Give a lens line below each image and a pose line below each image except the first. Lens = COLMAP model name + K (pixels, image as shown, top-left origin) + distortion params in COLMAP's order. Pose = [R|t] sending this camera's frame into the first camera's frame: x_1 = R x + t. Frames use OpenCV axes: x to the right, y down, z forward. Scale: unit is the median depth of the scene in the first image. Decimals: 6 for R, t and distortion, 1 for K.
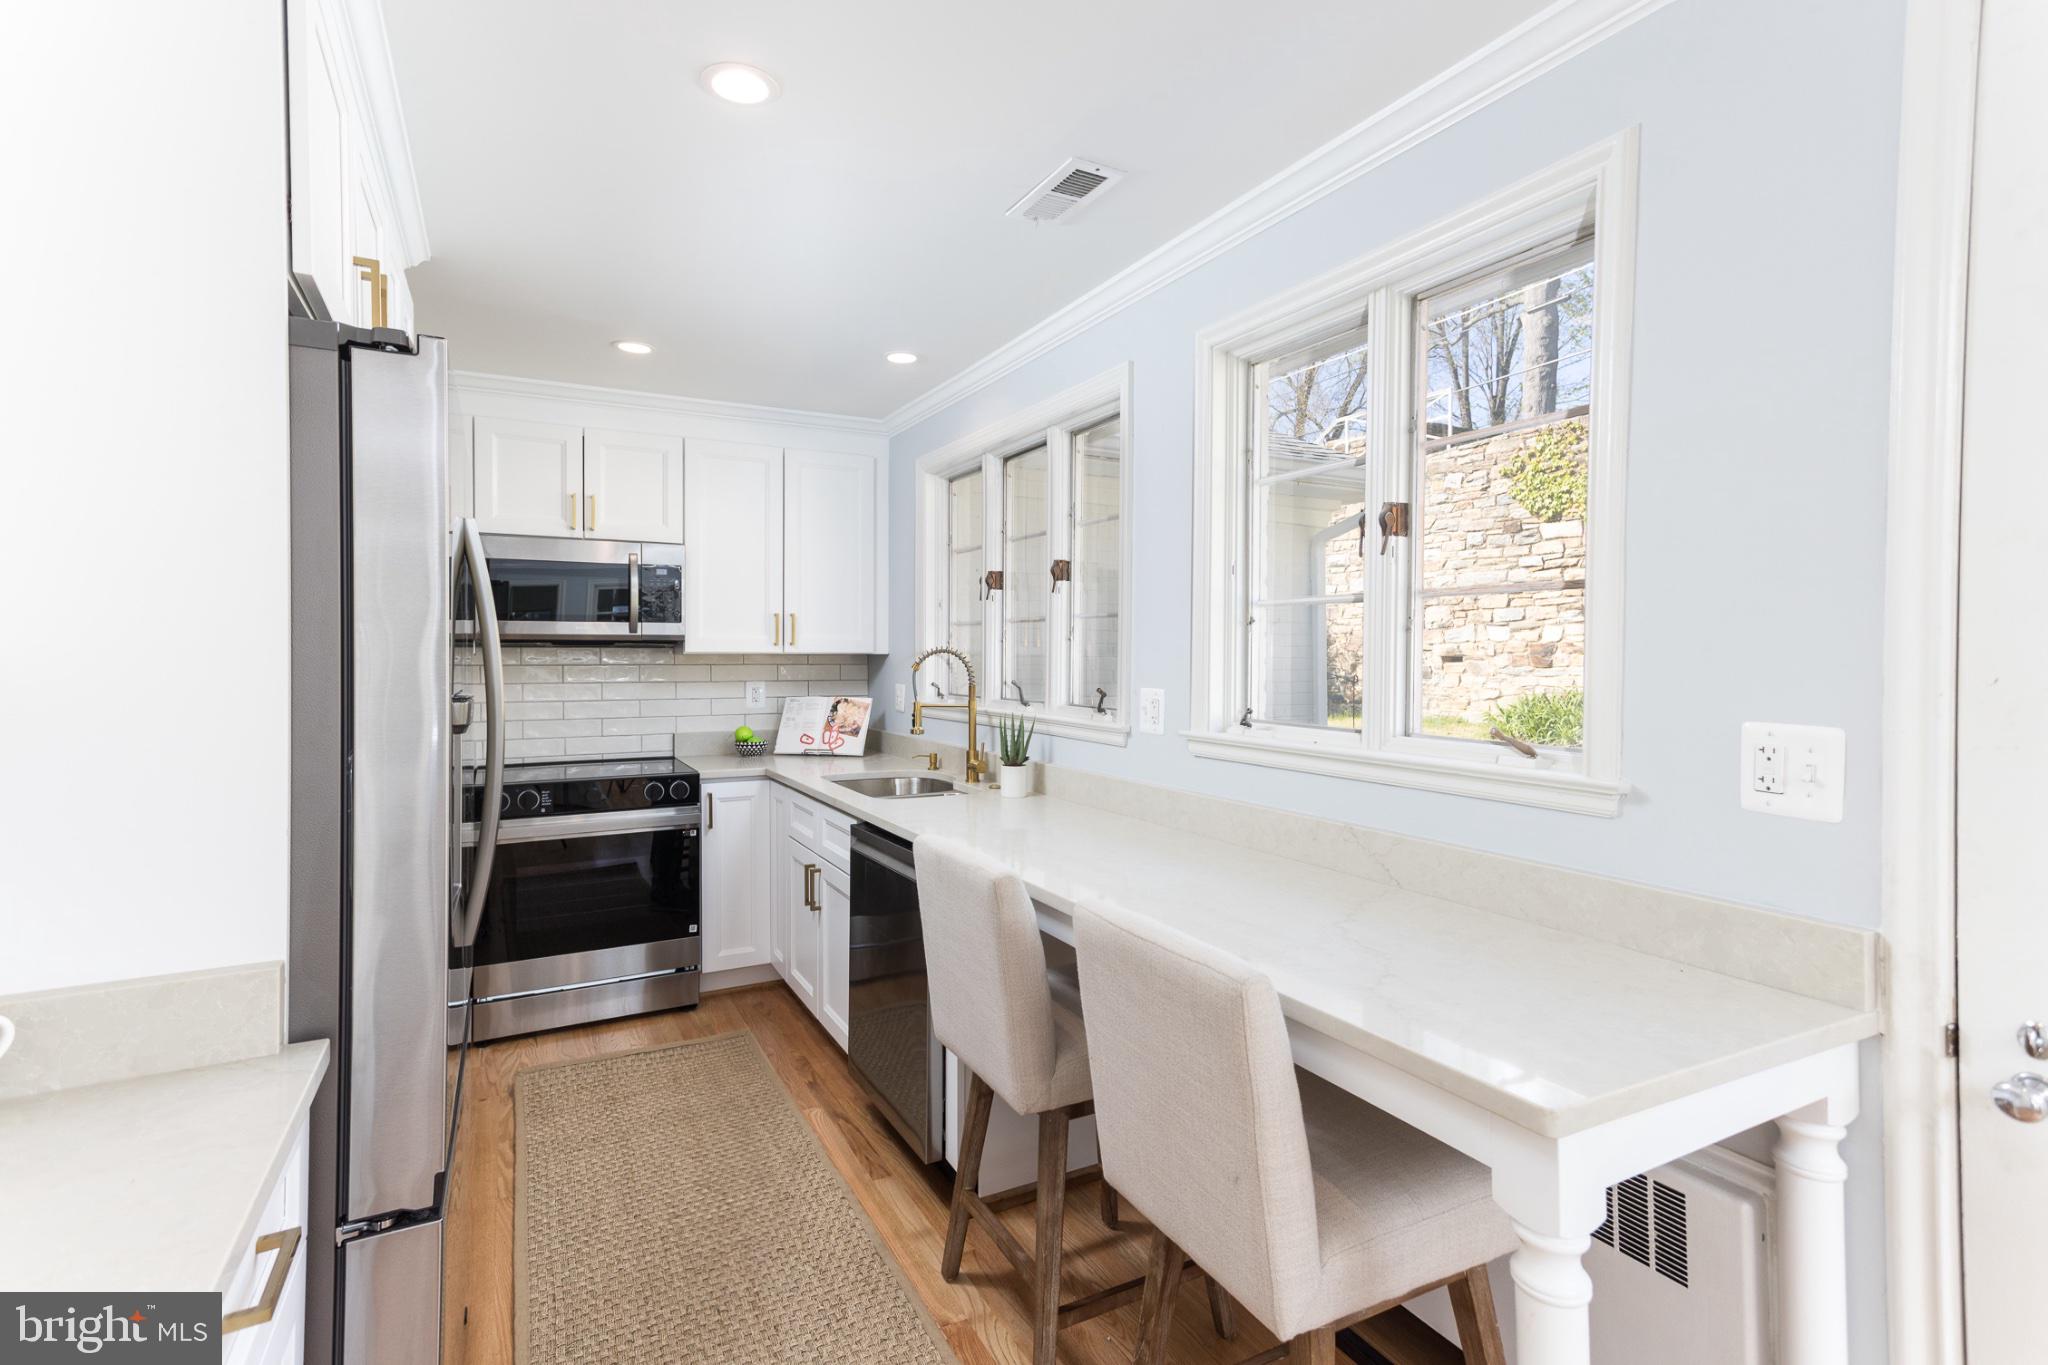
lens RADIAL K [[970.2, 0, 1020.7], [0, 970.2, 659.4], [0, 0, 1]] dist [0.013574, 0.001688]
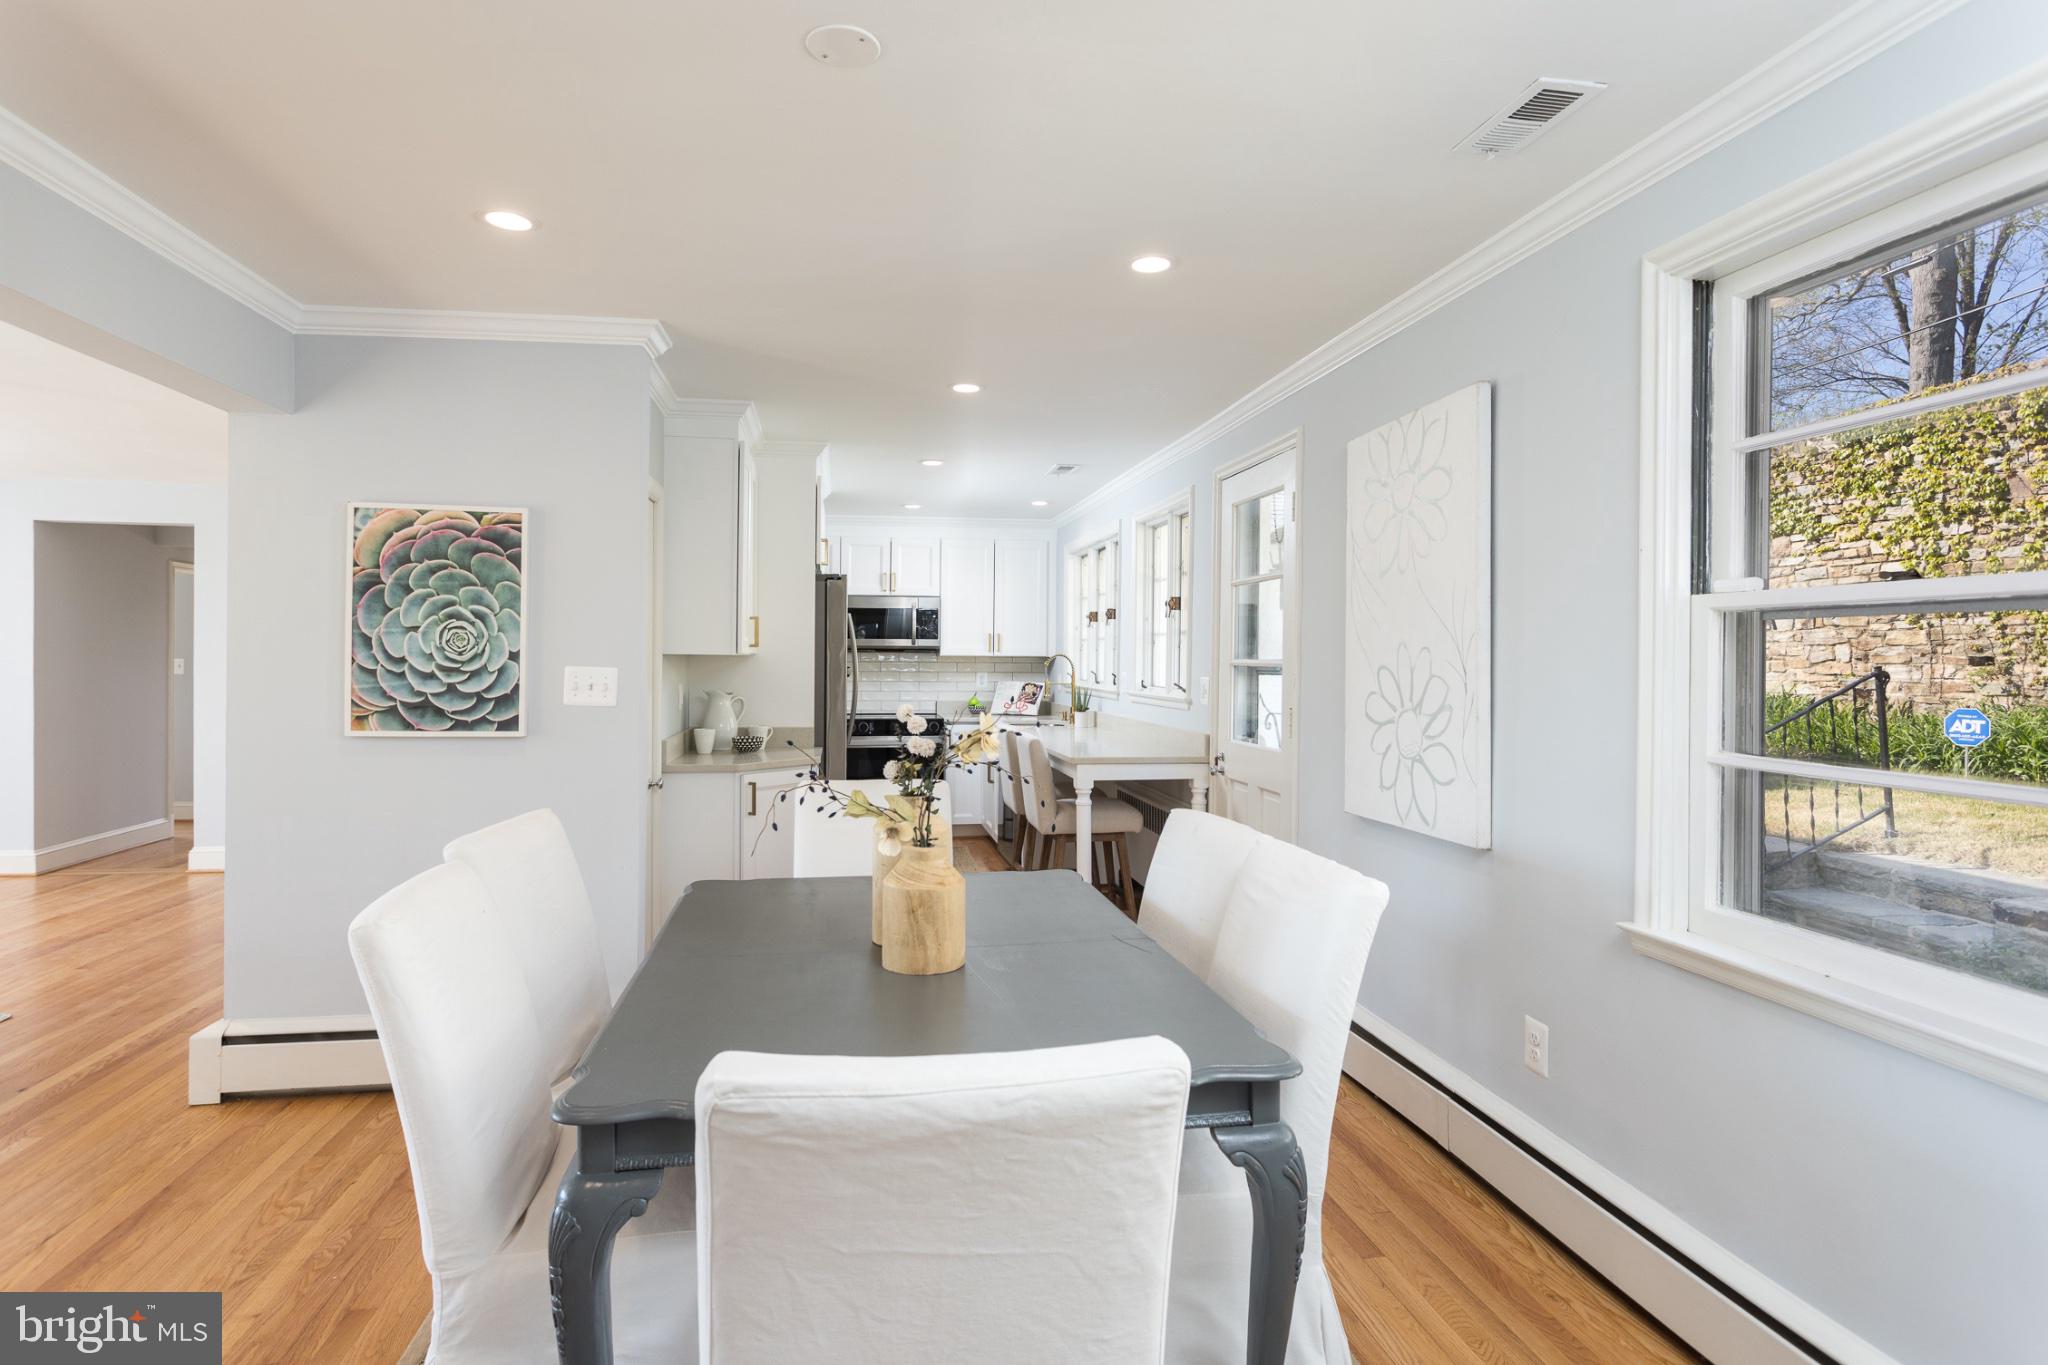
lens RADIAL K [[1037.1, 0, 1024.7], [0, 1037.1, 672.7], [0, 0, 1]] dist [-0.004363, 0.002449]
pose [[0.951975, 0.008103, -0.306070, 0.407226], [-0.006108, 0.999953, 0.007472, 0.009820], [0.306116, -0.005244, 0.951980, -0.818844]]
